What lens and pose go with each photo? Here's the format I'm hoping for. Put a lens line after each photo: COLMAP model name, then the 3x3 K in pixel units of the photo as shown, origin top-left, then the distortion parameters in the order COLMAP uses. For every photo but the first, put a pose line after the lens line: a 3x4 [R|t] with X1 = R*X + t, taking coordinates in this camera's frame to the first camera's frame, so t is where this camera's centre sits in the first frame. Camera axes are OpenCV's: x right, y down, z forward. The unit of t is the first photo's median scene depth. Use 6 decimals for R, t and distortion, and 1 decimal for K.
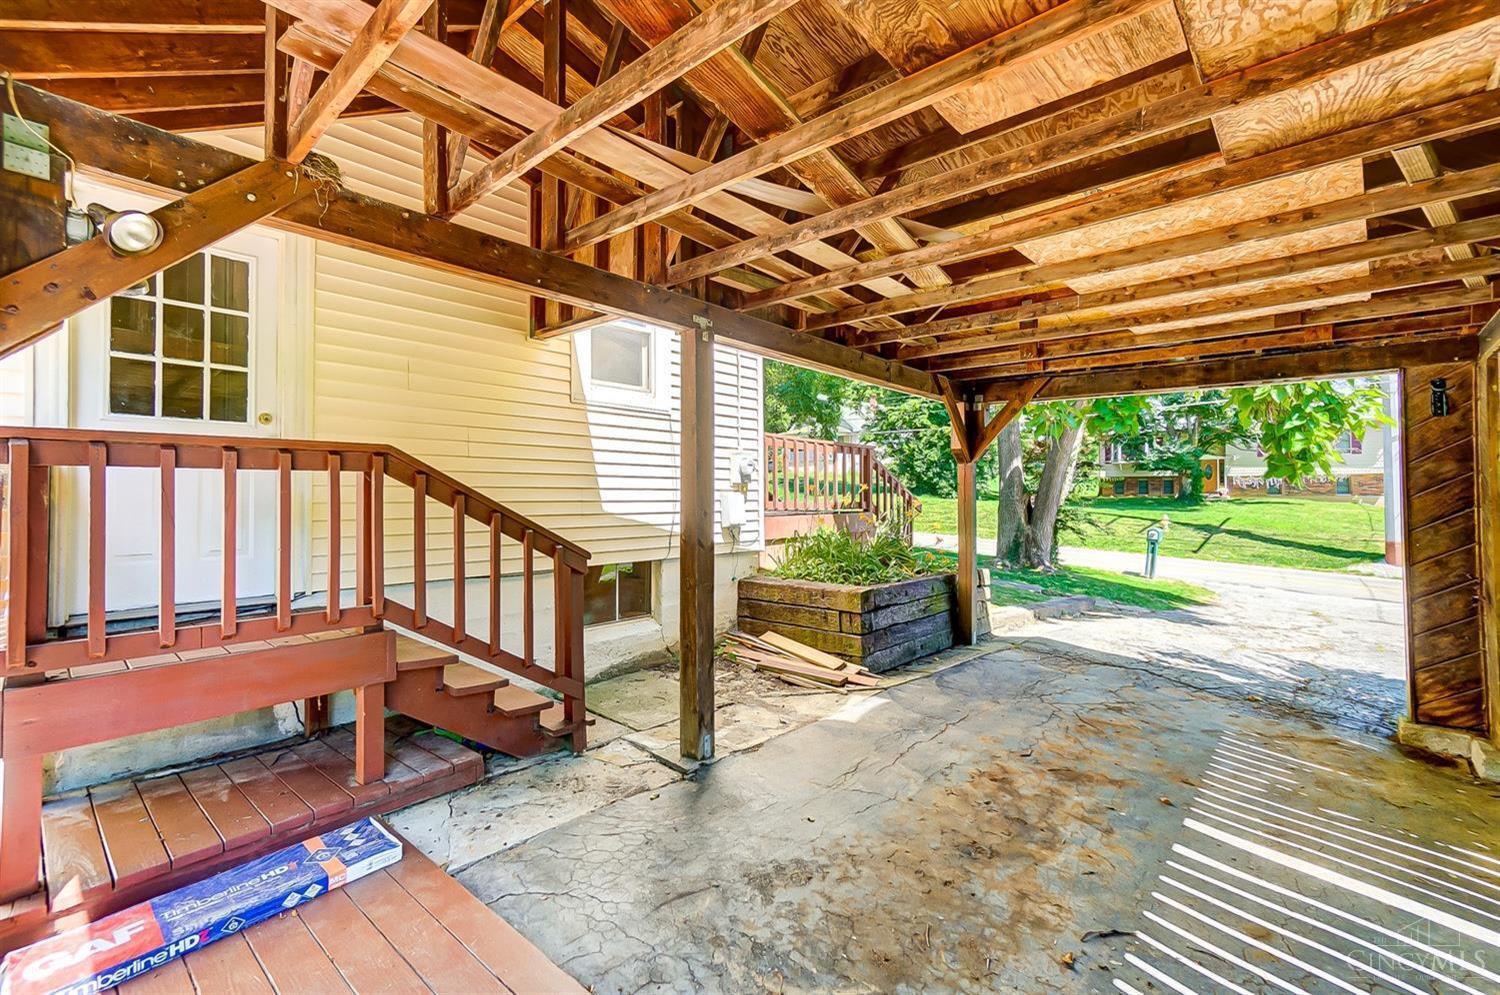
lens RADIAL K [[648.2, 0, 756.2], [0, 648.2, 492.1], [0, 0, 1]] dist [0.000863, 0.000972]
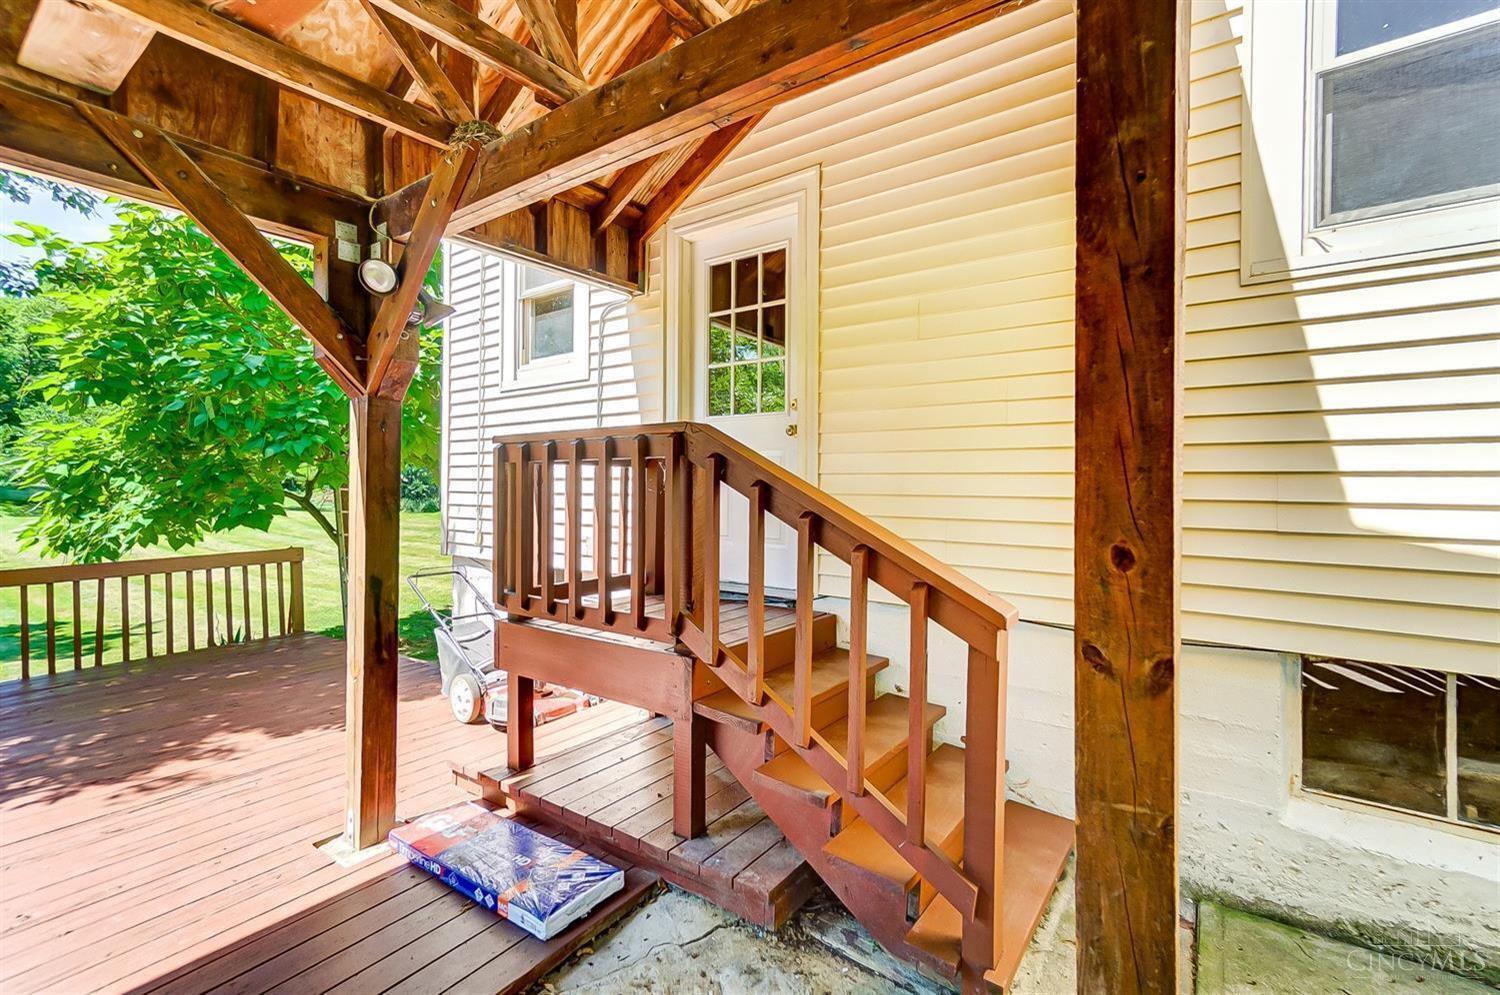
lens RADIAL K [[648.2, 0, 757.4], [0, 648.2, 491.5], [0, 0, 1]] dist [0.000863, 0.000972]
pose [[0.086959, 0.020172, -0.996008, 0.028135], [0.004192, 0.999779, 0.020614, -0.000886], [0.996203, -0.005968, 0.086855, 0.125175]]
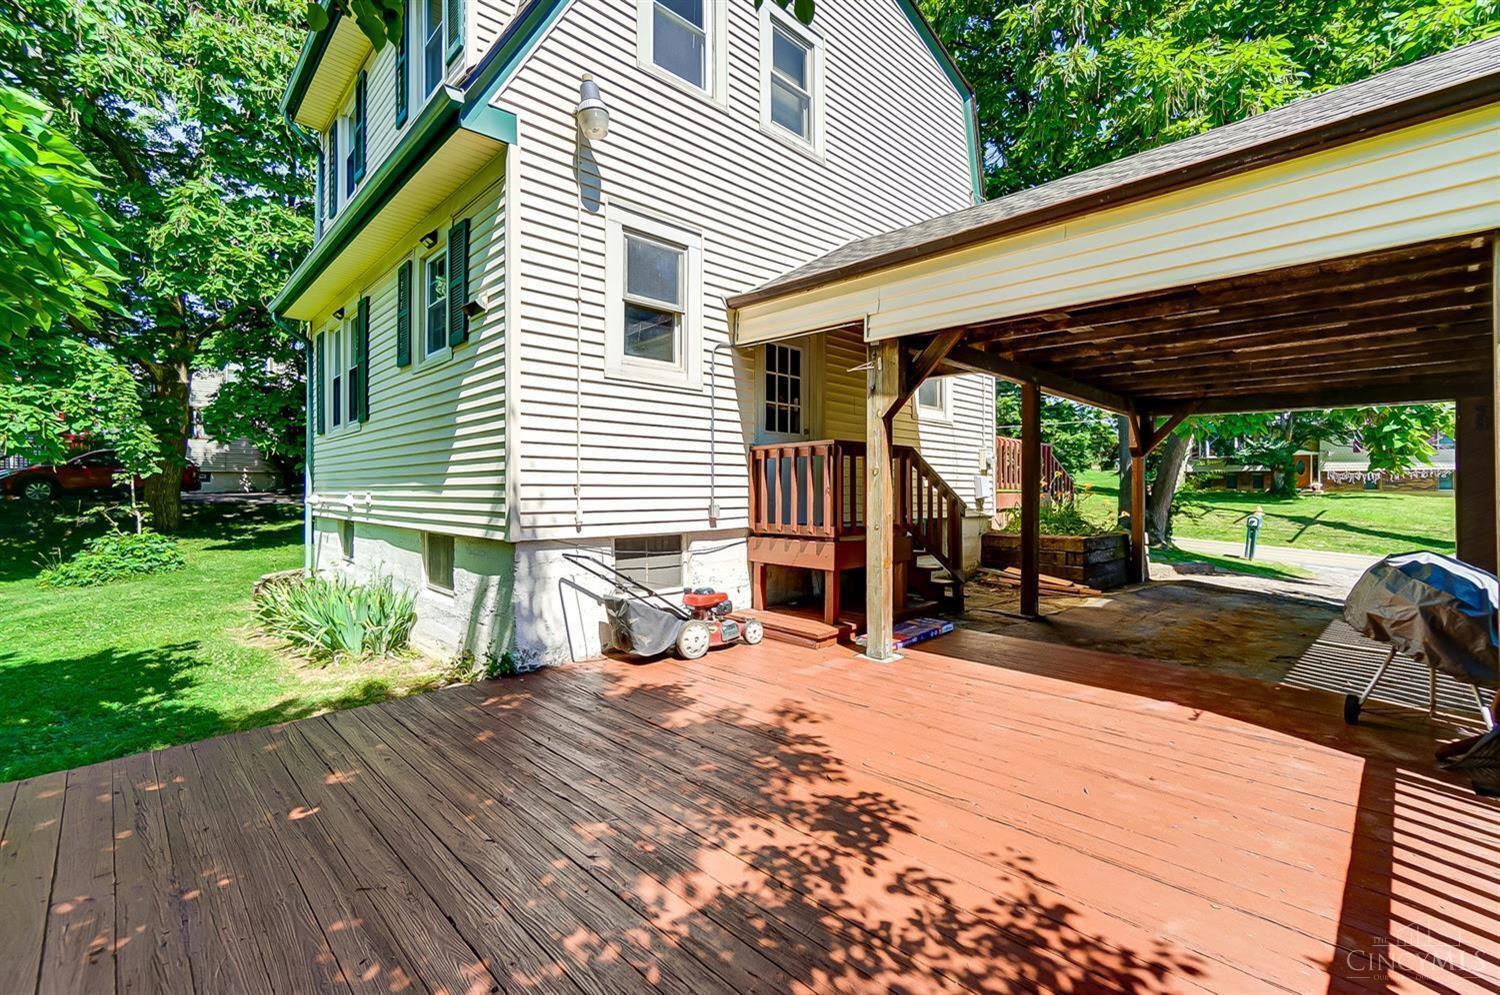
lens RADIAL K [[648.2, 0, 750.0], [0, 648.2, 491.3], [0, 0, 1]] dist [0.000863, 0.000972]
pose [[0.995951, 0.007911, -0.089554, -0.110750], [-0.007193, 0.999939, 0.008332, 0.007142], [0.089614, -0.007654, 0.995947, -0.139291]]
